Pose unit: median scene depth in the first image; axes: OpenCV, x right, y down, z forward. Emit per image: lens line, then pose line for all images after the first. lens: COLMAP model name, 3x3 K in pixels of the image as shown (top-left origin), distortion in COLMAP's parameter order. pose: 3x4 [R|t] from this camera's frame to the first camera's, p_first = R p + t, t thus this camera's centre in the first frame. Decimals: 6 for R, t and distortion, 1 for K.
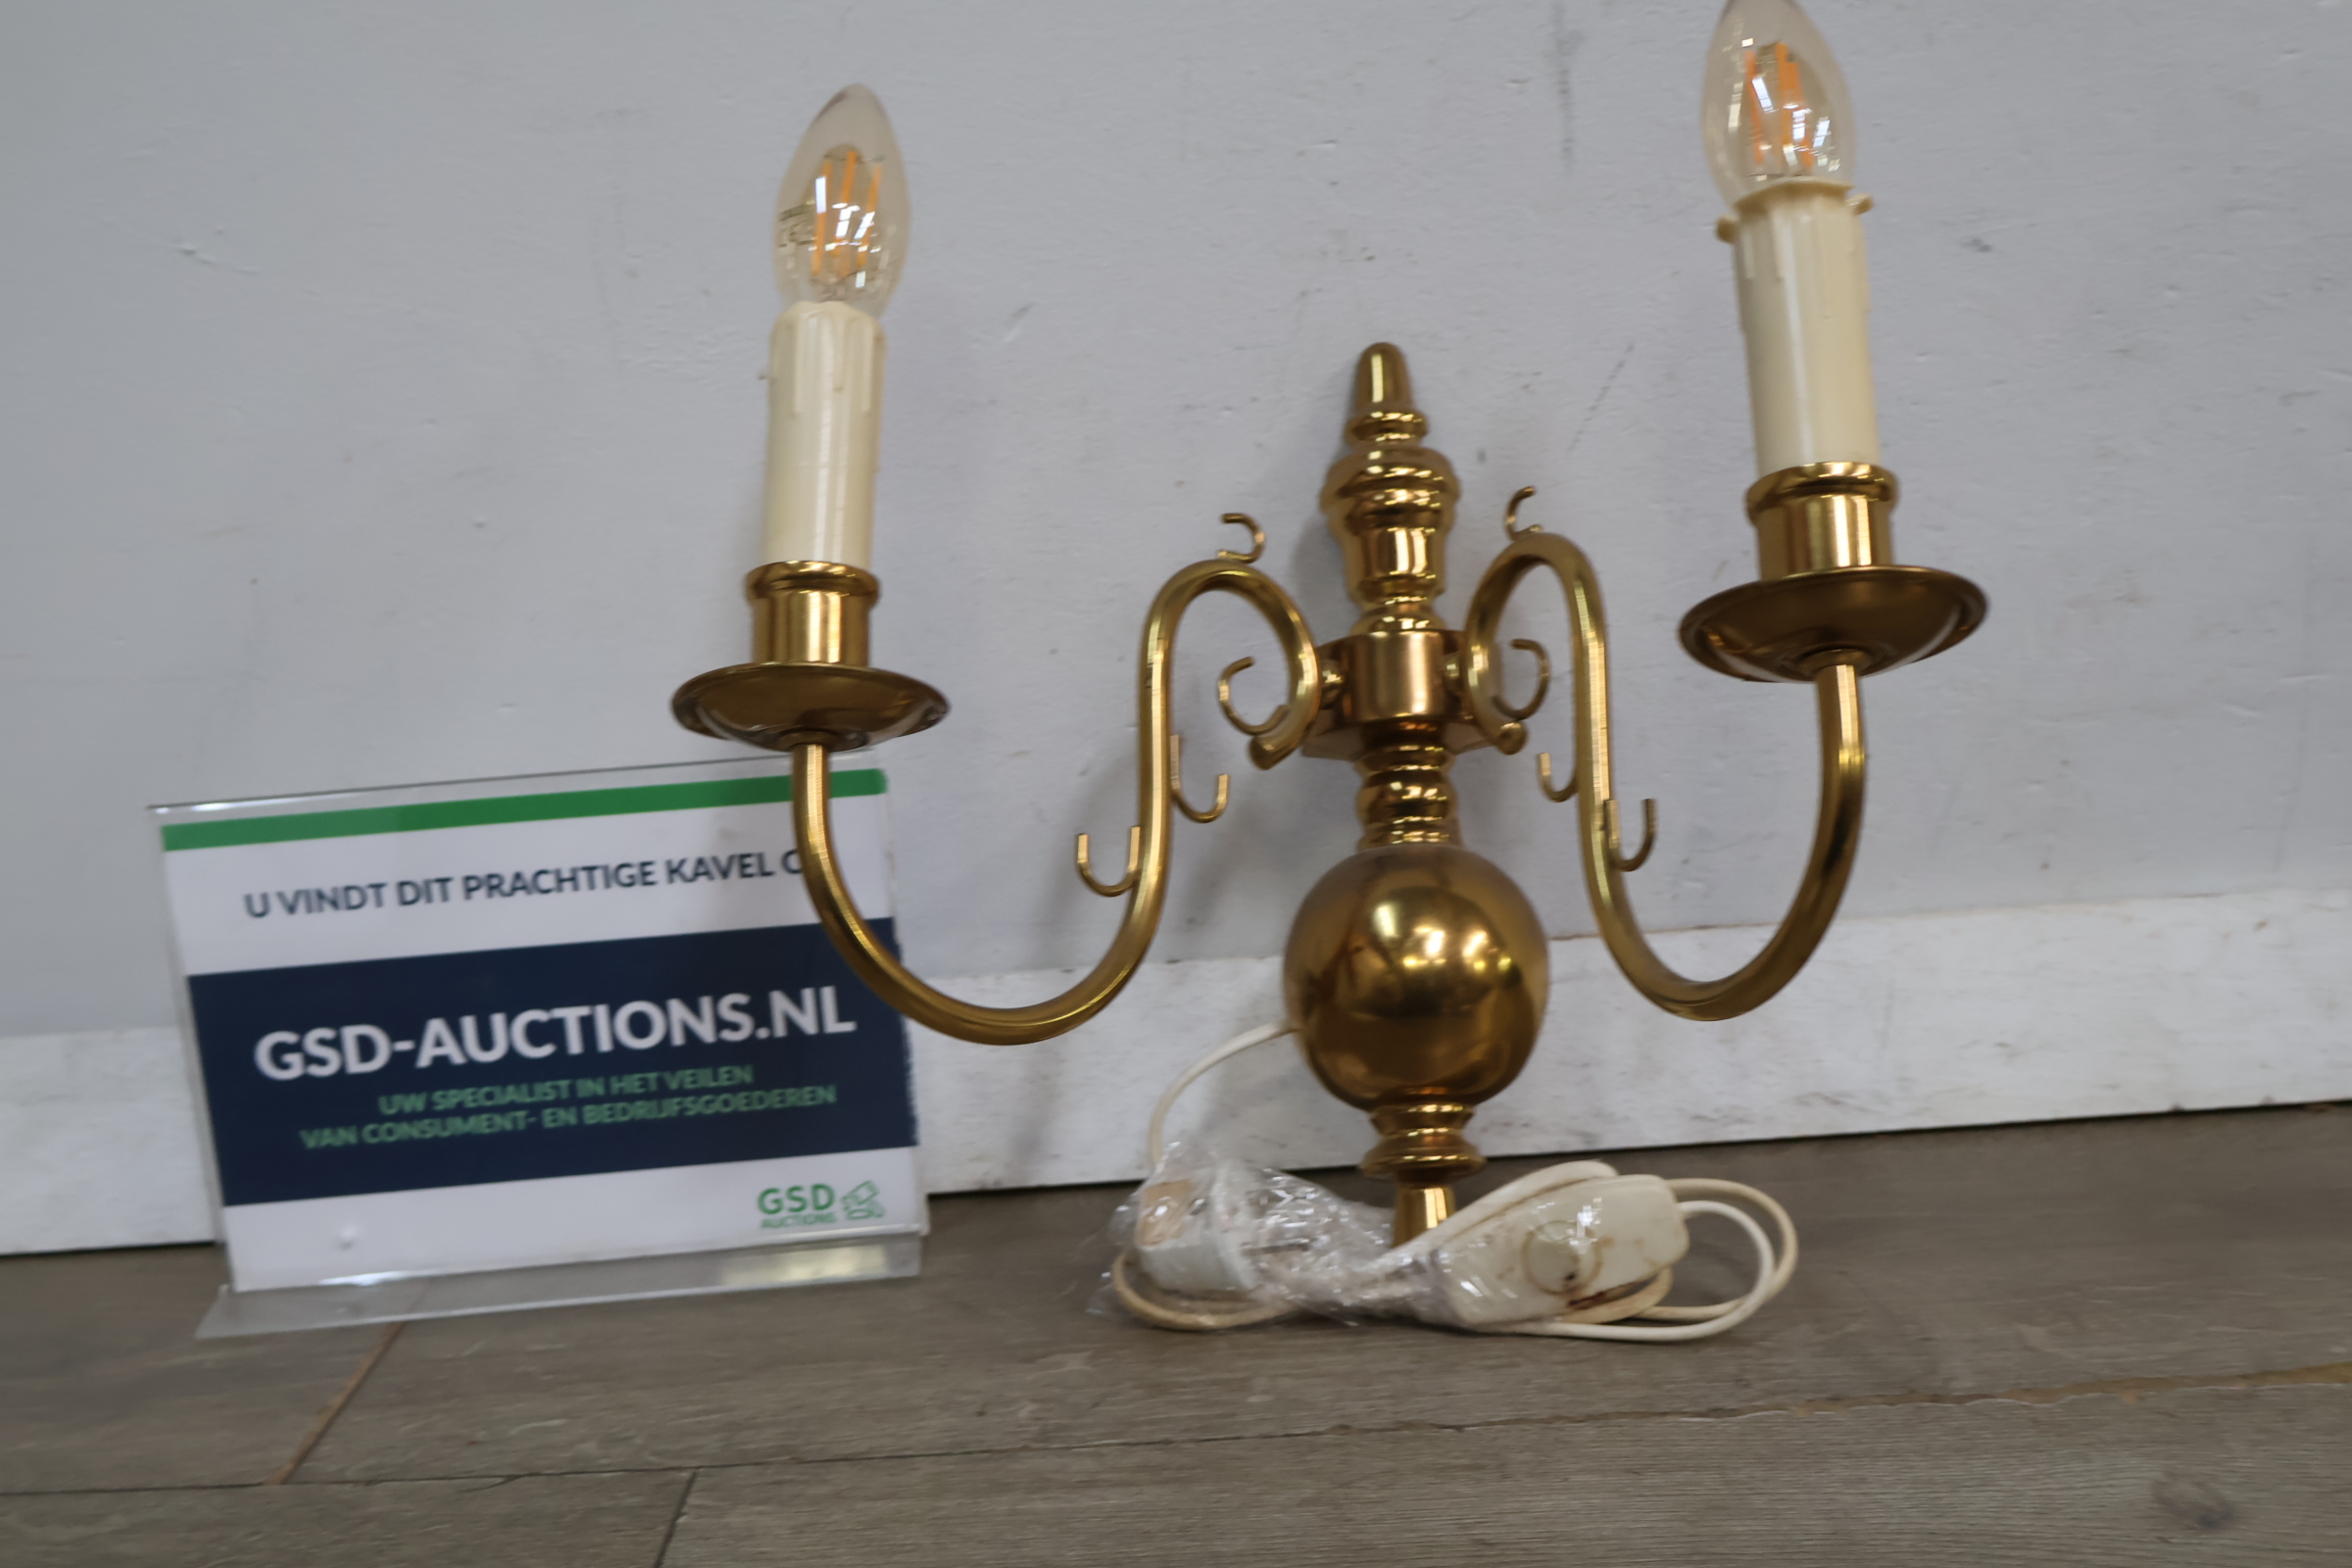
lens RADIAL K [[2421.6, 0, 1165.3], [0, 2421.6, 798.6], [0, 0, 1]] dist [-0.001526, 0.000000]
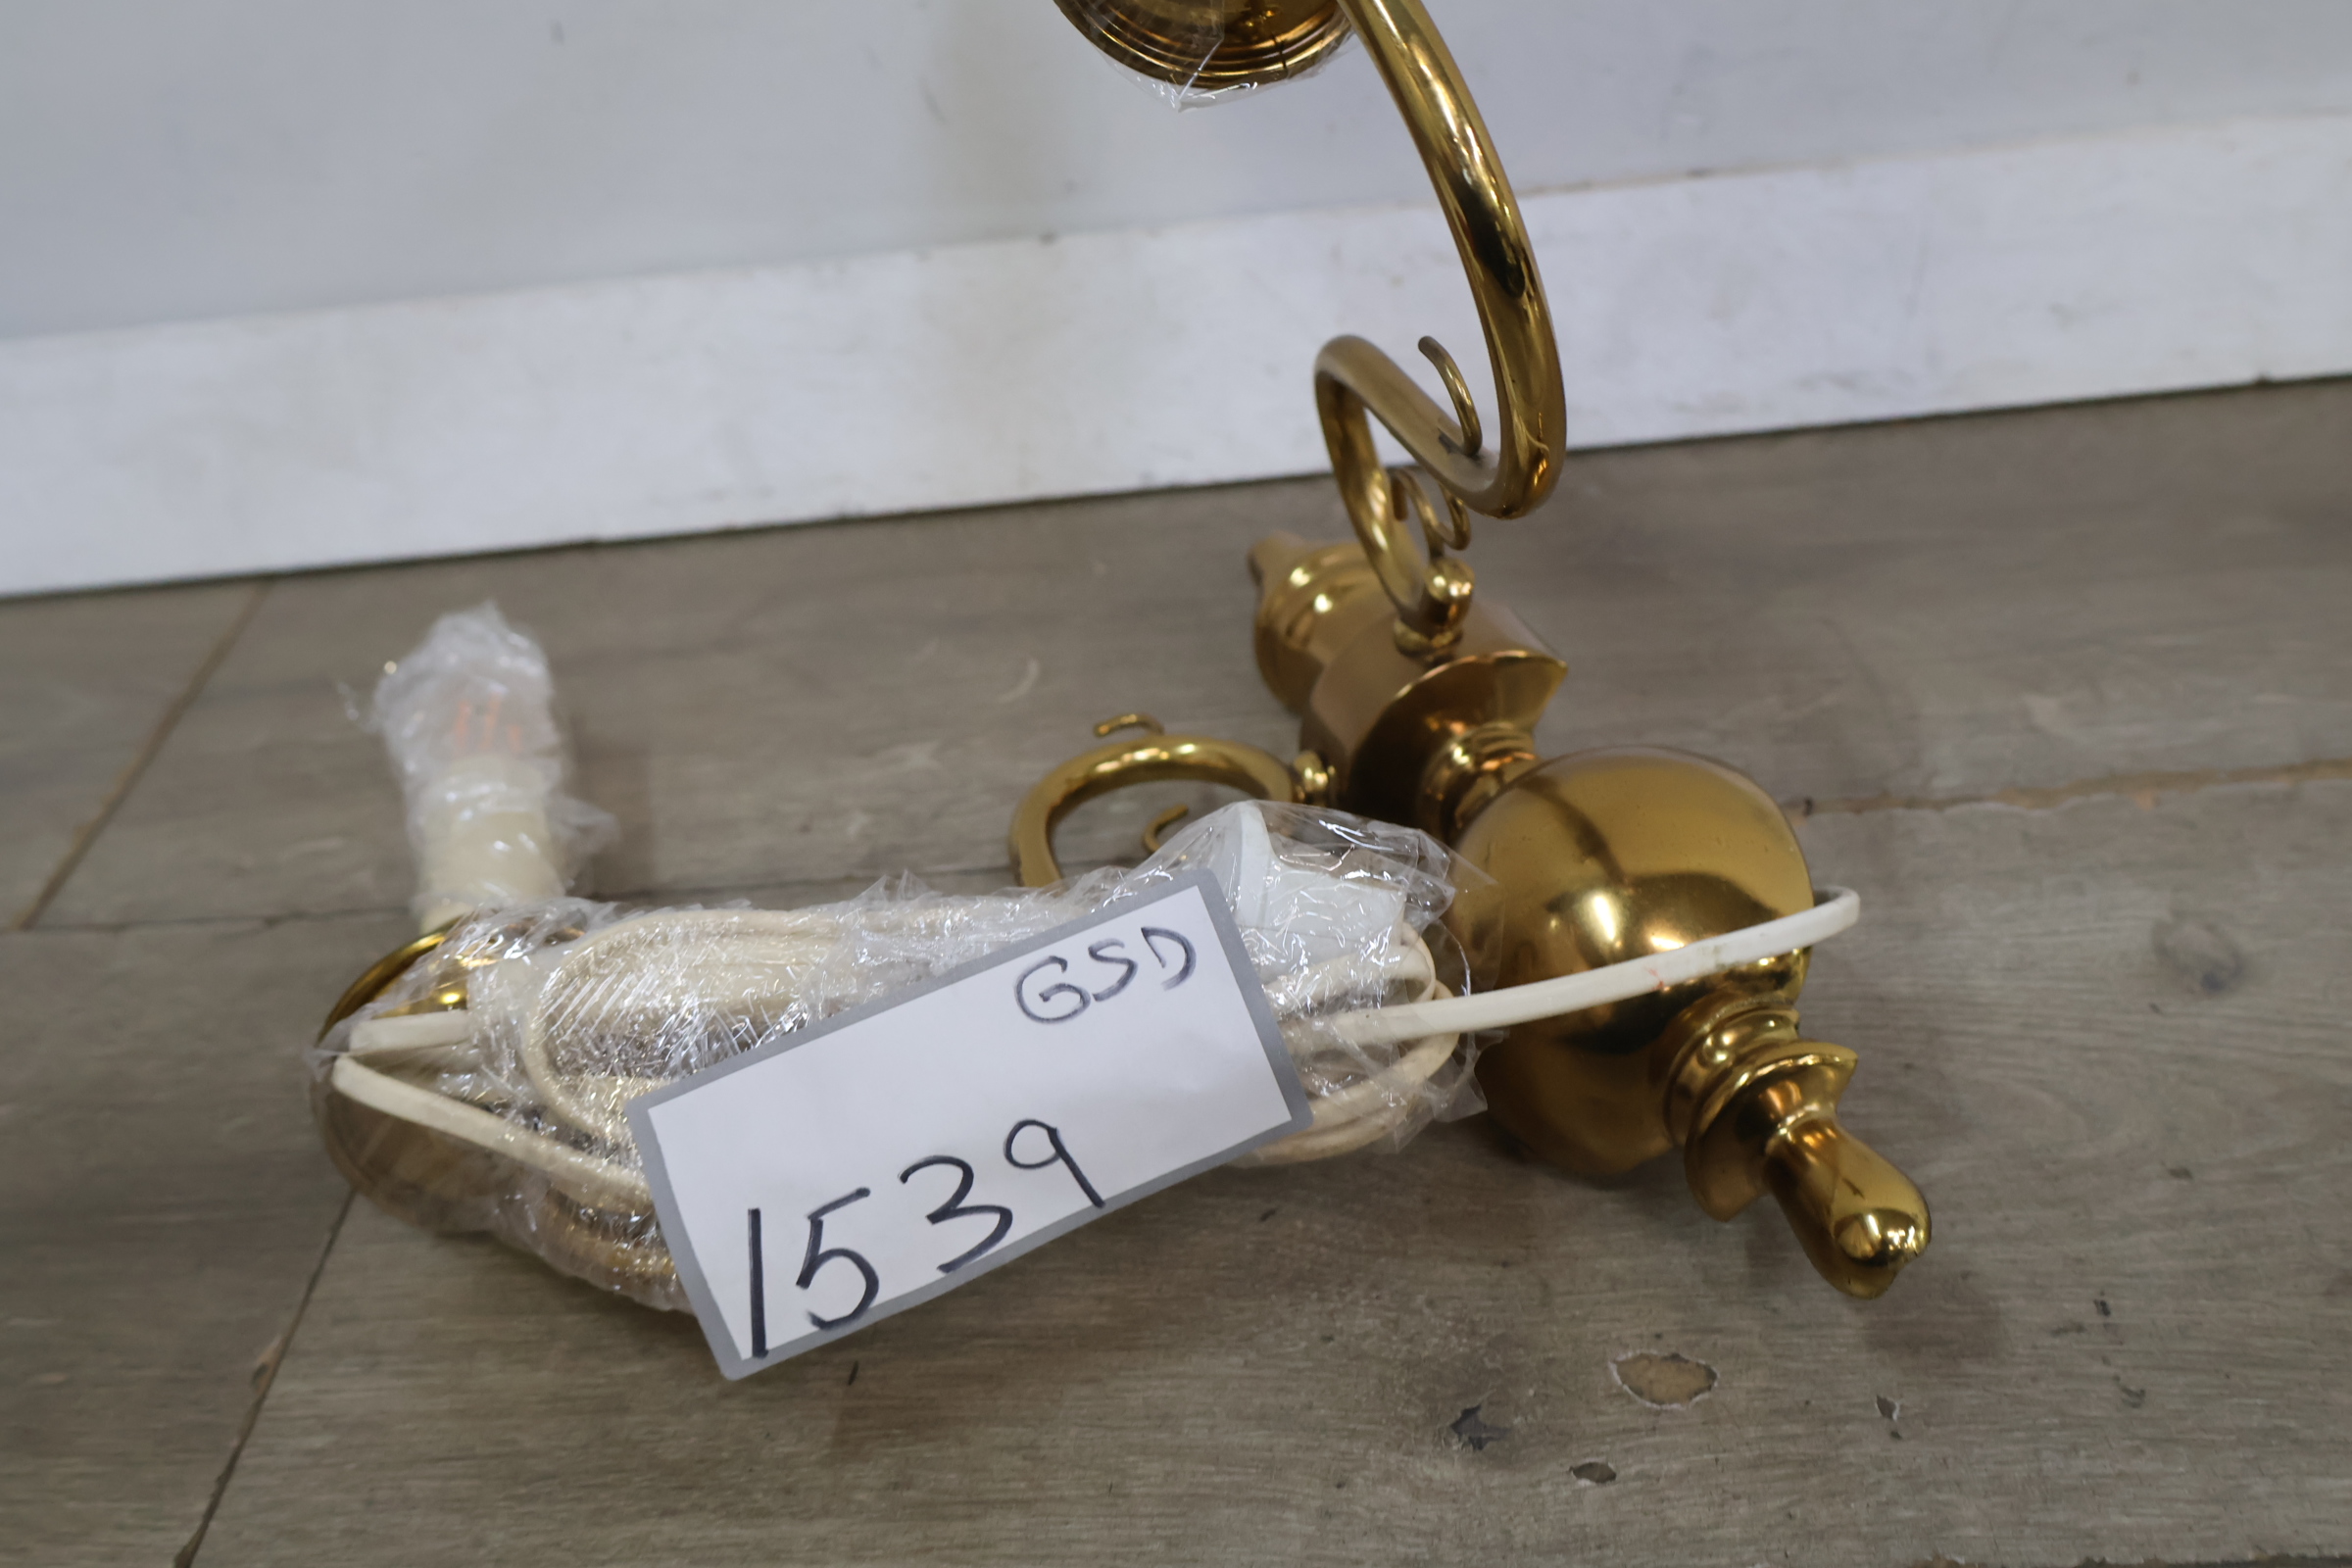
lens RADIAL K [[2421.6, 0, 1168.5], [0, 2421.6, 799.2], [0, 0, 1]] dist [-0.001526, 0.000000]
pose [[0.998774, -0.024621, -0.042949, 0.089267], [0.038746, 0.928778, 0.368605, -0.069056], [0.030814, -0.369817, 0.928594, 0.195014]]
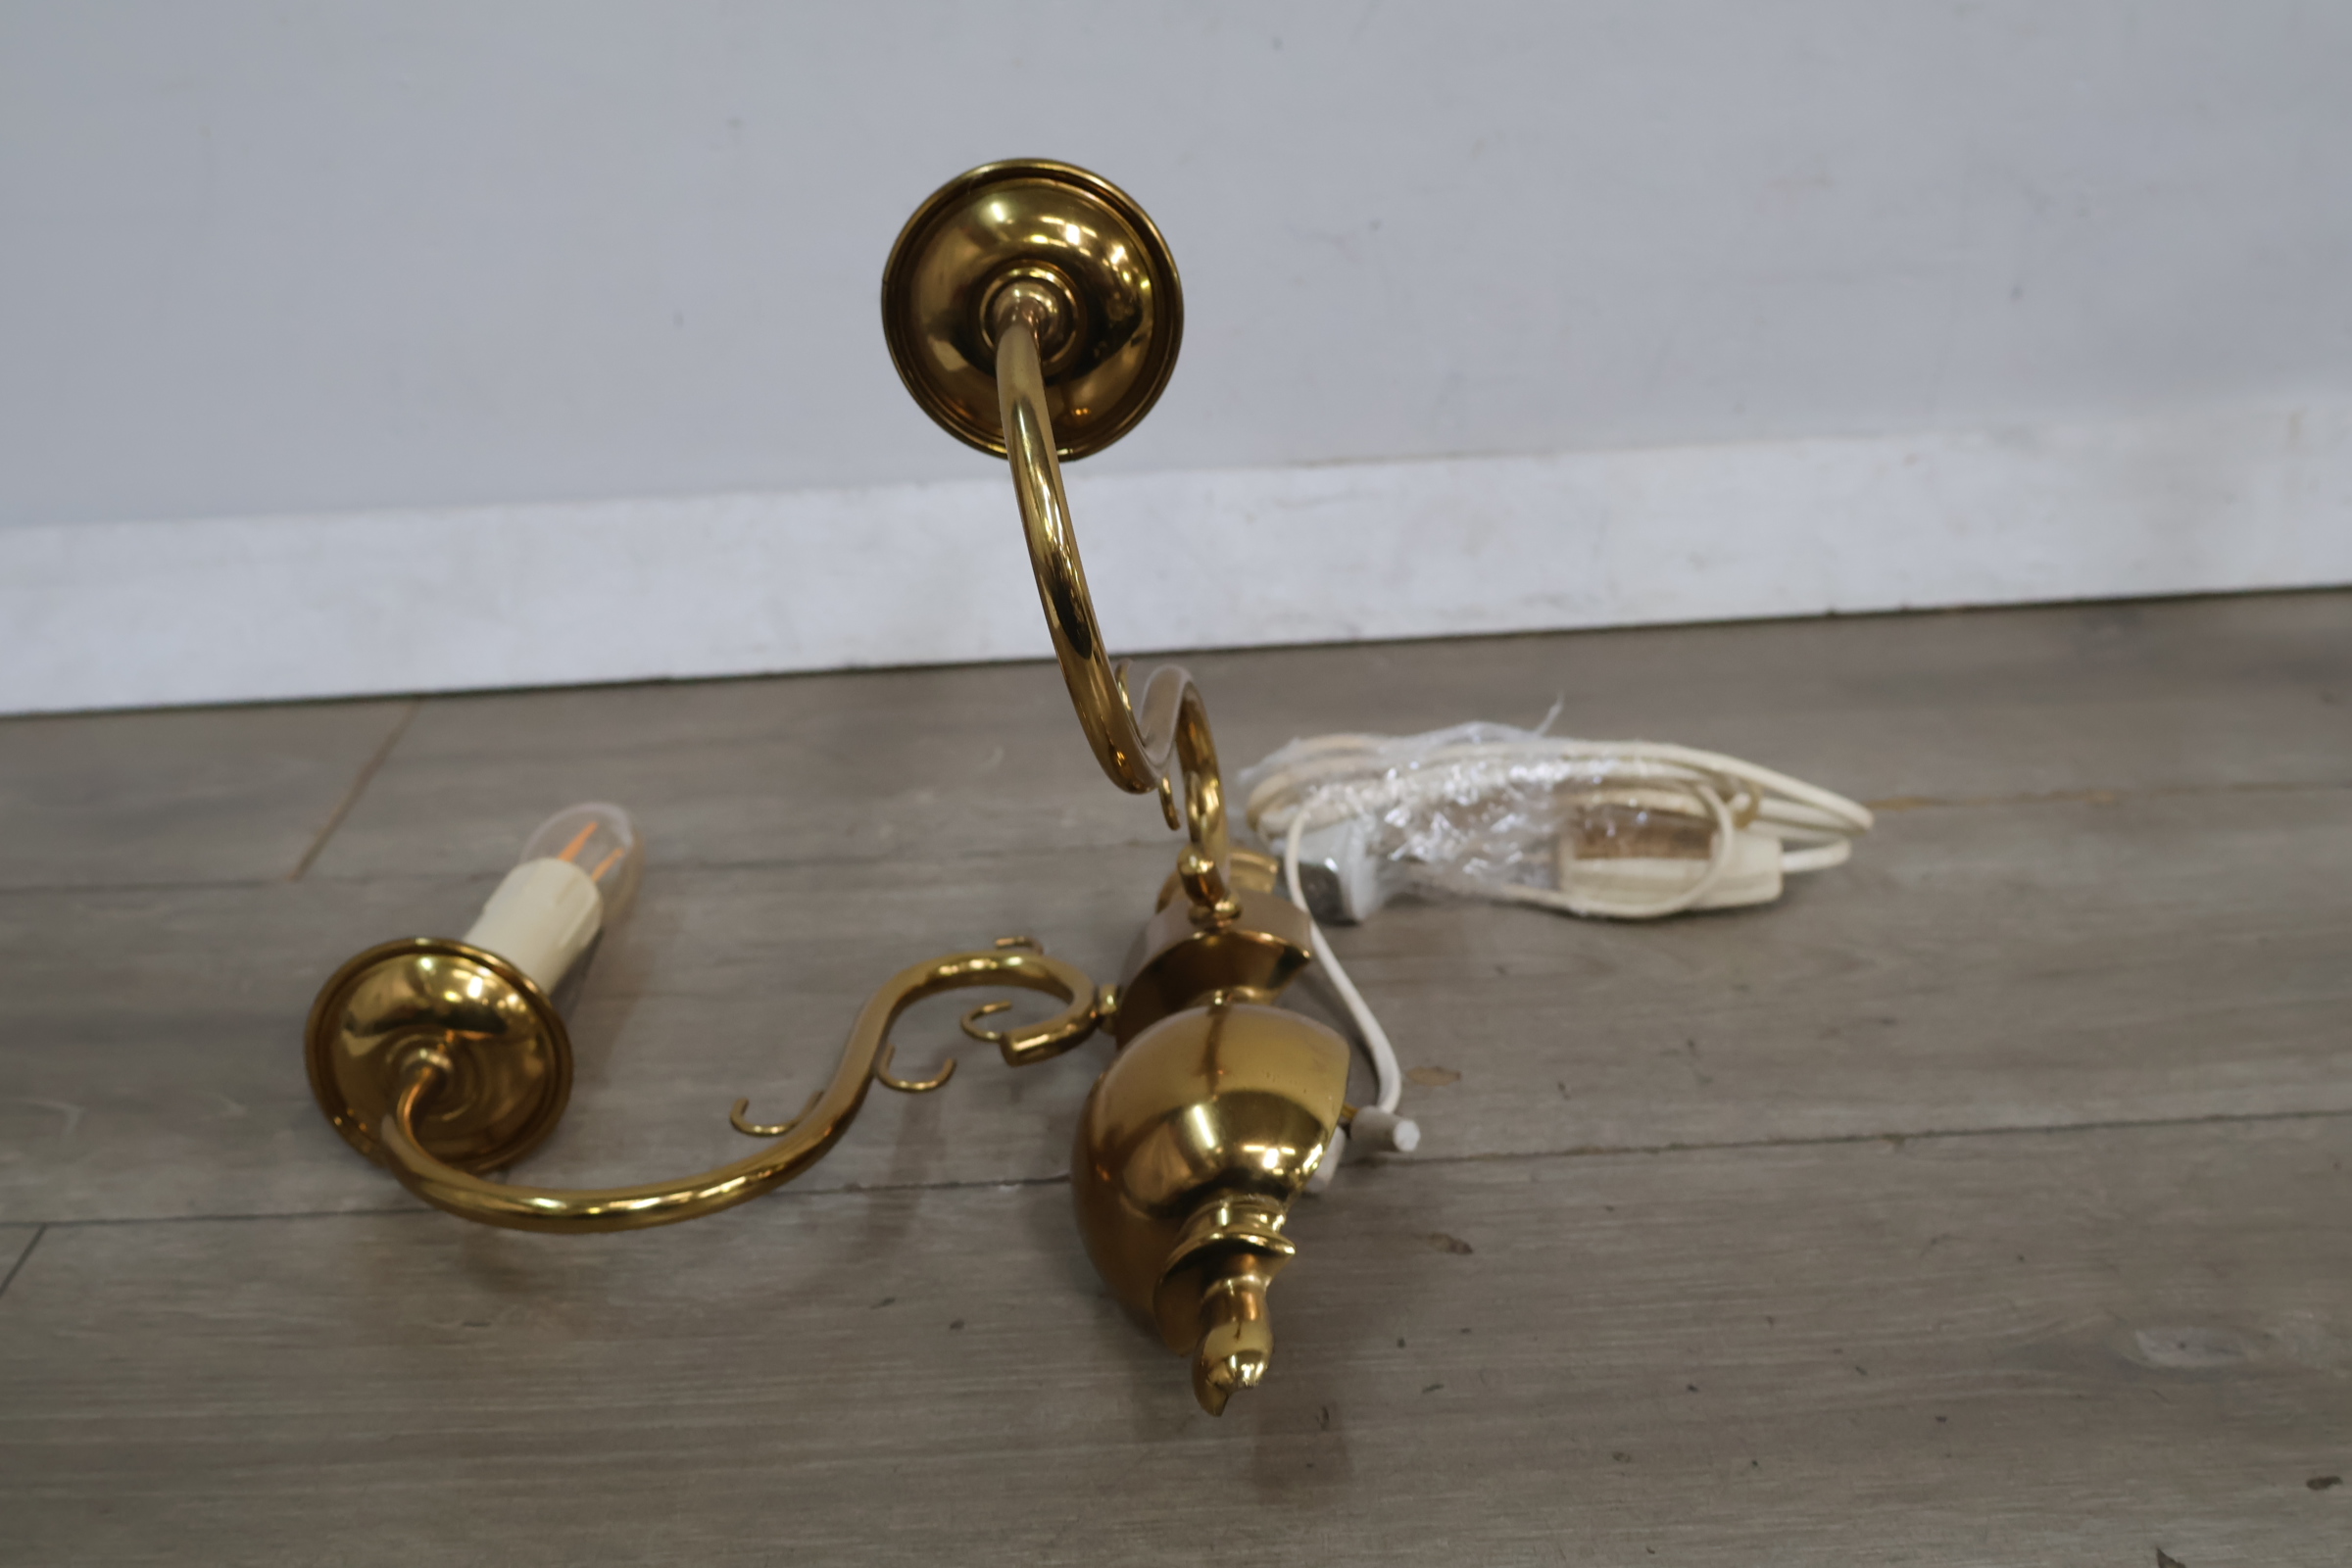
lens RADIAL K [[2421.6, 0, 1171.9], [0, 2421.6, 803.6], [0, 0, 1]] dist [-0.001526, 0.000000]
pose [[0.998499, 0.007095, 0.054314, 0.022561], [-0.017461, 0.981074, 0.192843, -0.007977], [-0.051918, -0.193502, 0.979725, -0.238024]]
